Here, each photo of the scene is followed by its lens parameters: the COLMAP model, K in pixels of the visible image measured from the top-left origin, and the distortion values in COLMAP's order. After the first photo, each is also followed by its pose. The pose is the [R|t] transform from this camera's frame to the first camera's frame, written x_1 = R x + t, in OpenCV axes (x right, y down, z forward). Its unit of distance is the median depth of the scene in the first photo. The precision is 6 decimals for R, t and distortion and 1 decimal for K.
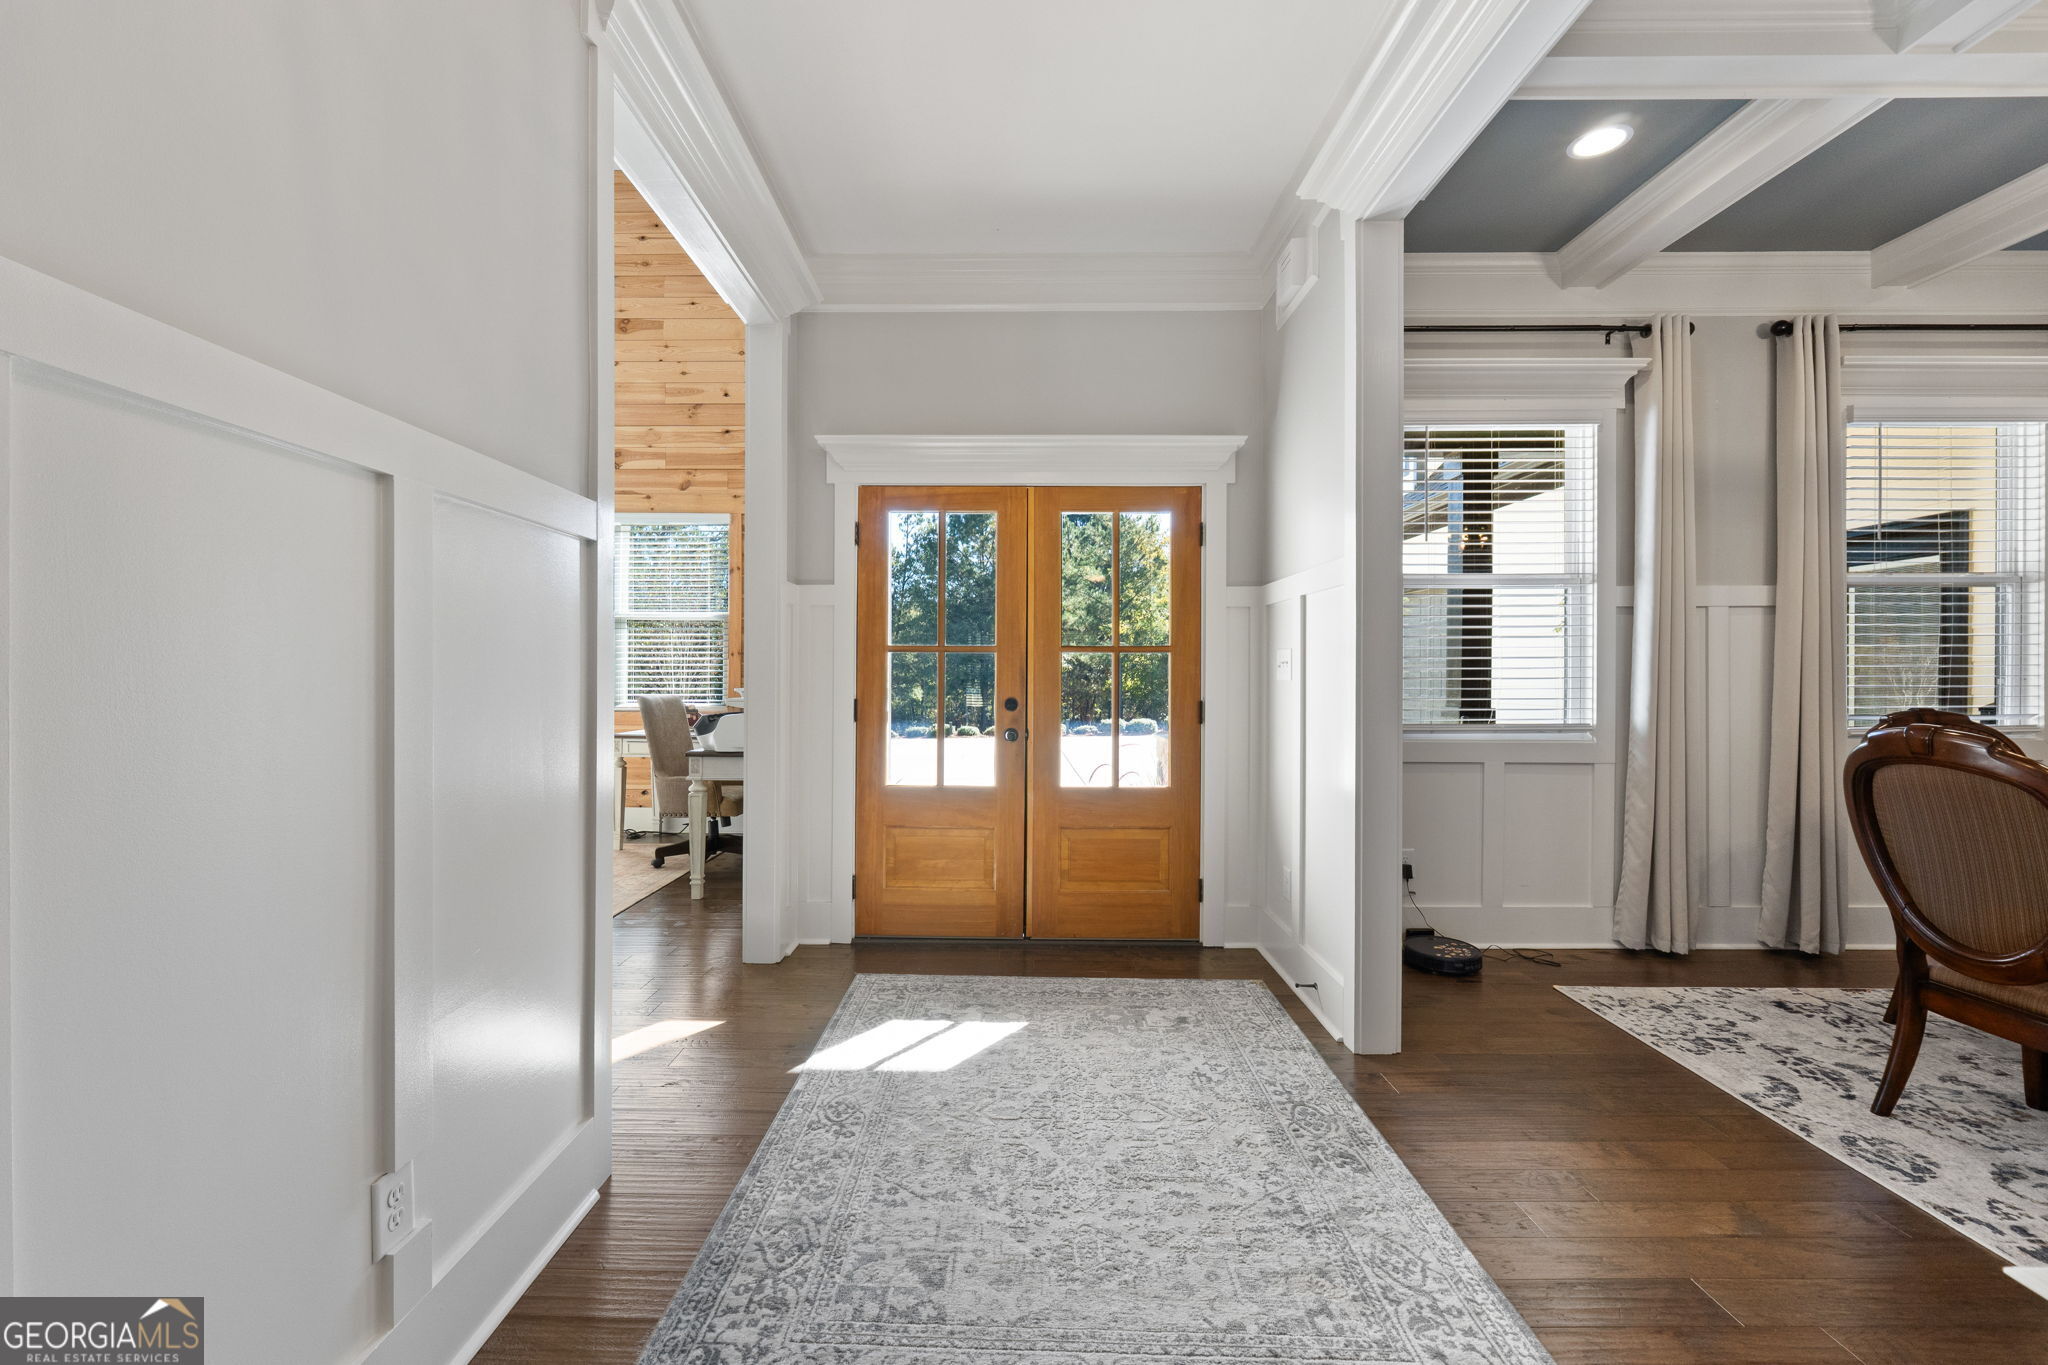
lens RADIAL K [[876.2, 0, 1014.1], [0, 876.2, 675.3], [0, 0, 1]] dist [-0.000265, -0.004936]
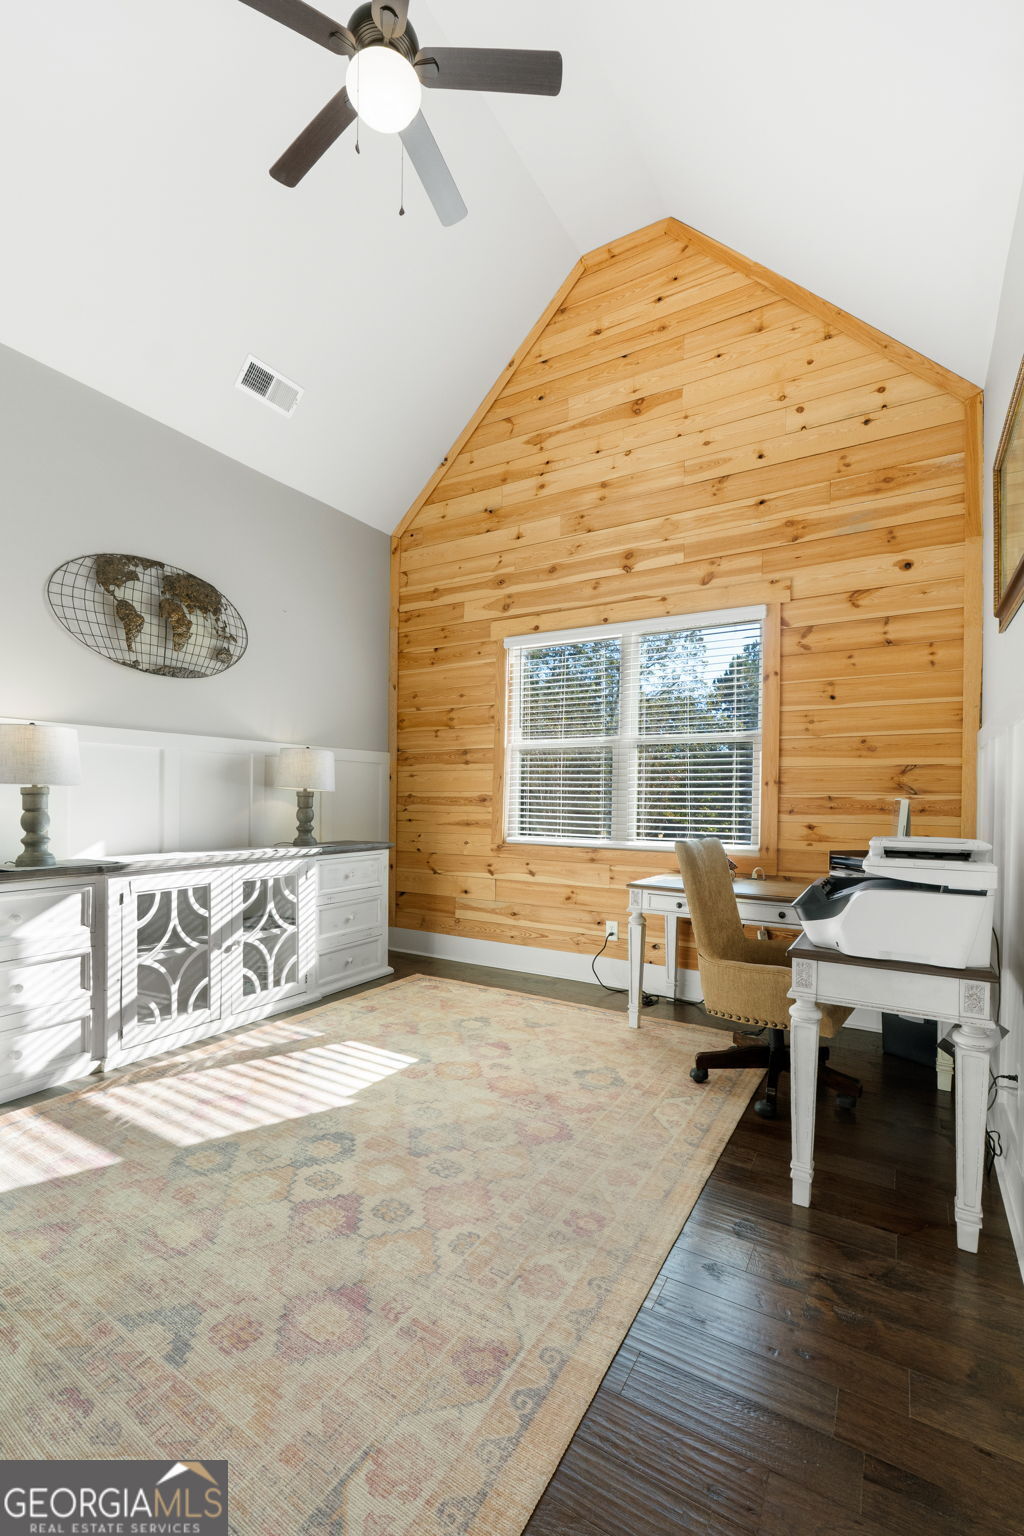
lens RADIAL K [[657.2, 0, 512.3], [0, 657.2, 803.2], [0, 0, 1]] dist [-0.000265, -0.004936]
pose [[0.863335, 0.009701, -0.504538, -0.220291], [-0.011413, 0.999935, -0.000303, -0.003650], [0.504503, 0.006021, 0.863389, 0.375961]]
